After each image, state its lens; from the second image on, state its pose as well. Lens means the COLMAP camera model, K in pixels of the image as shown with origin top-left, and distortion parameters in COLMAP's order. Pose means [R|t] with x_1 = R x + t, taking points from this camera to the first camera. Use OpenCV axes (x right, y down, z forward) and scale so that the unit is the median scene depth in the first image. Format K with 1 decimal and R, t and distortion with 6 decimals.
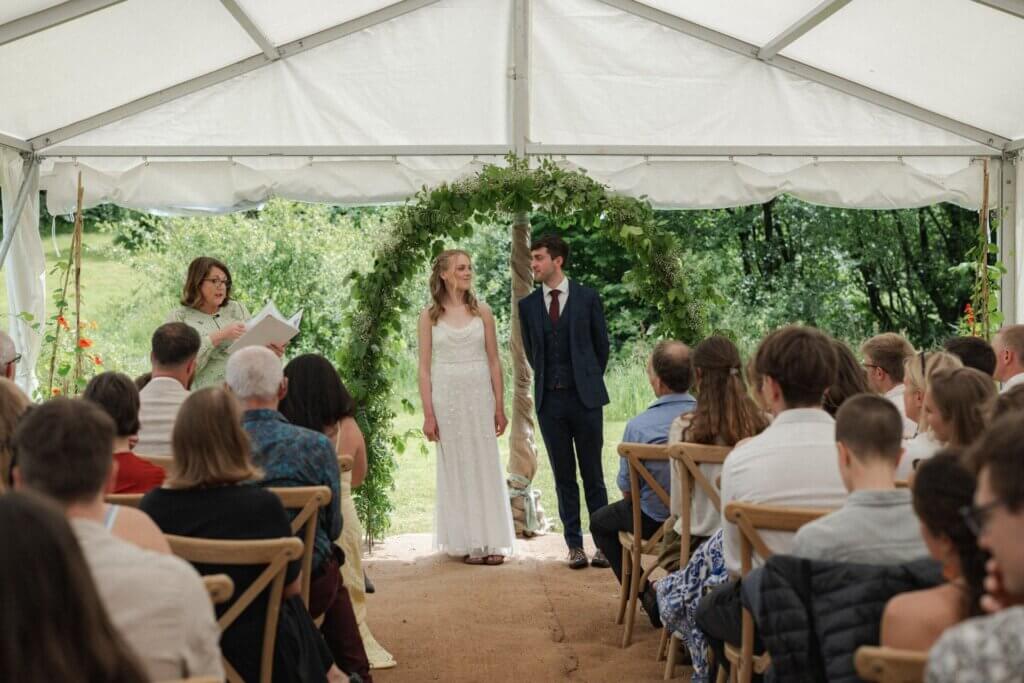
lens RADIAL K [[1411.3, 0, 469.5], [0, 1411.3, 300.1], [0, 0, 1]] dist [-0.001924, -0.015688]
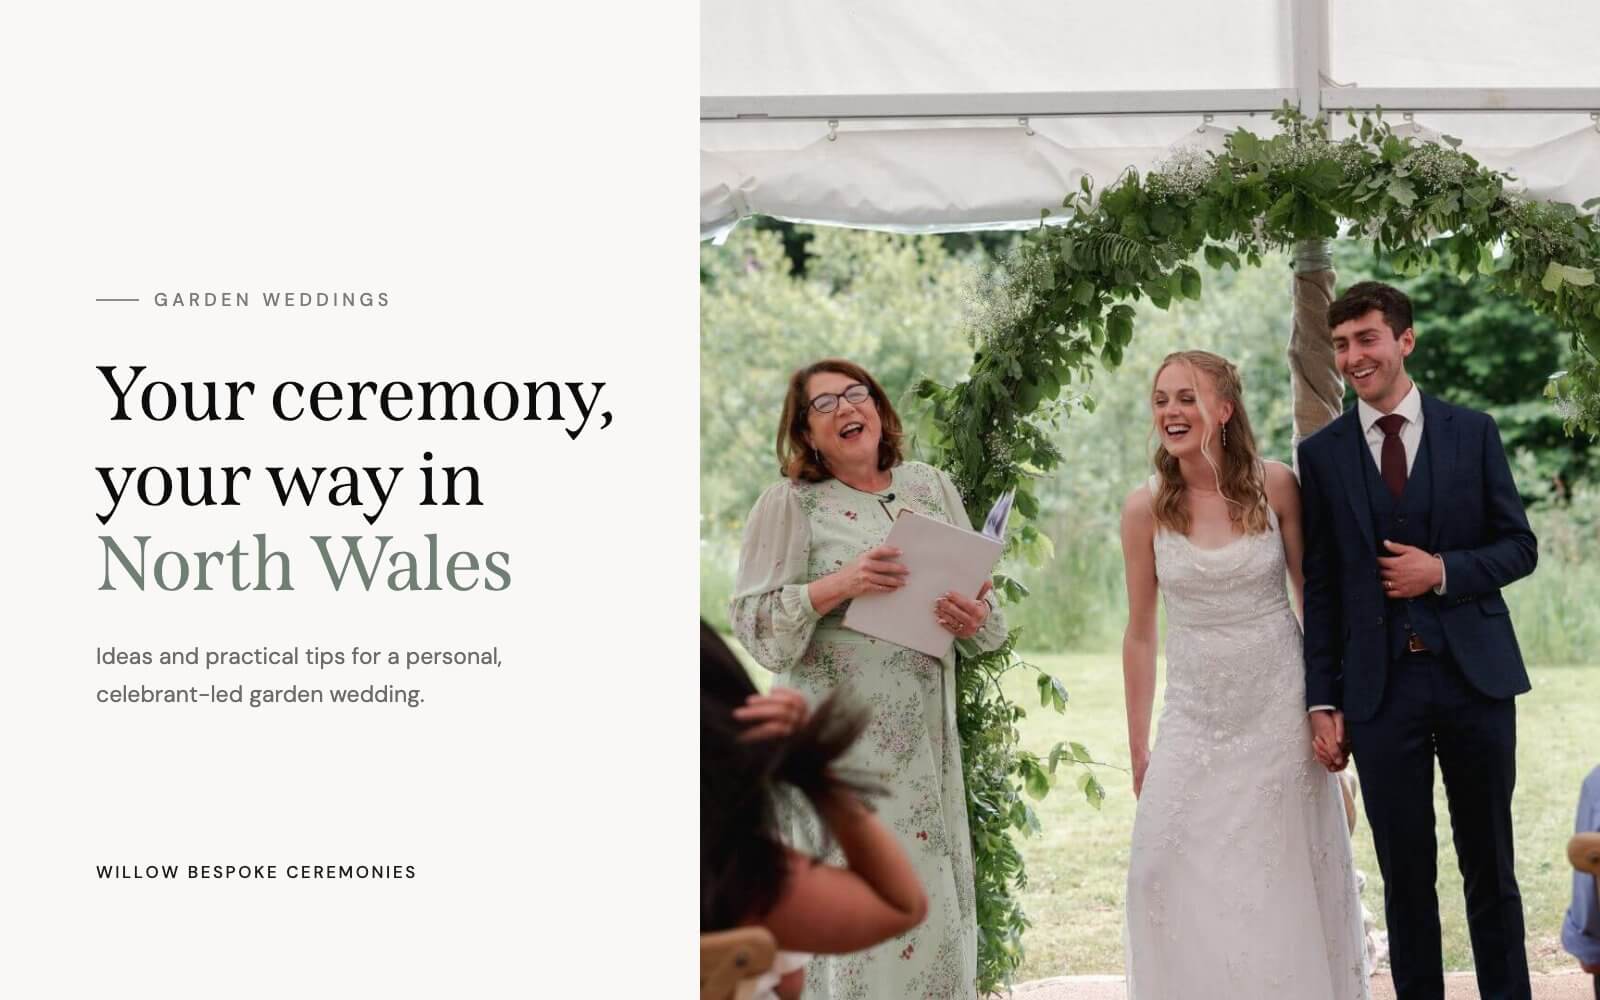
lens RADIAL K [[2480.2, 0, 1264.4], [0, 2480.2, 429.3], [0, 0, 1]] dist [-0.008997, -0.010442]
pose [[0.999918, -0.010644, 0.007132, 0.015772], [0.010667, 0.999938, -0.003185, -0.001668], [-0.007098, 0.003261, 0.999969, 0.234501]]
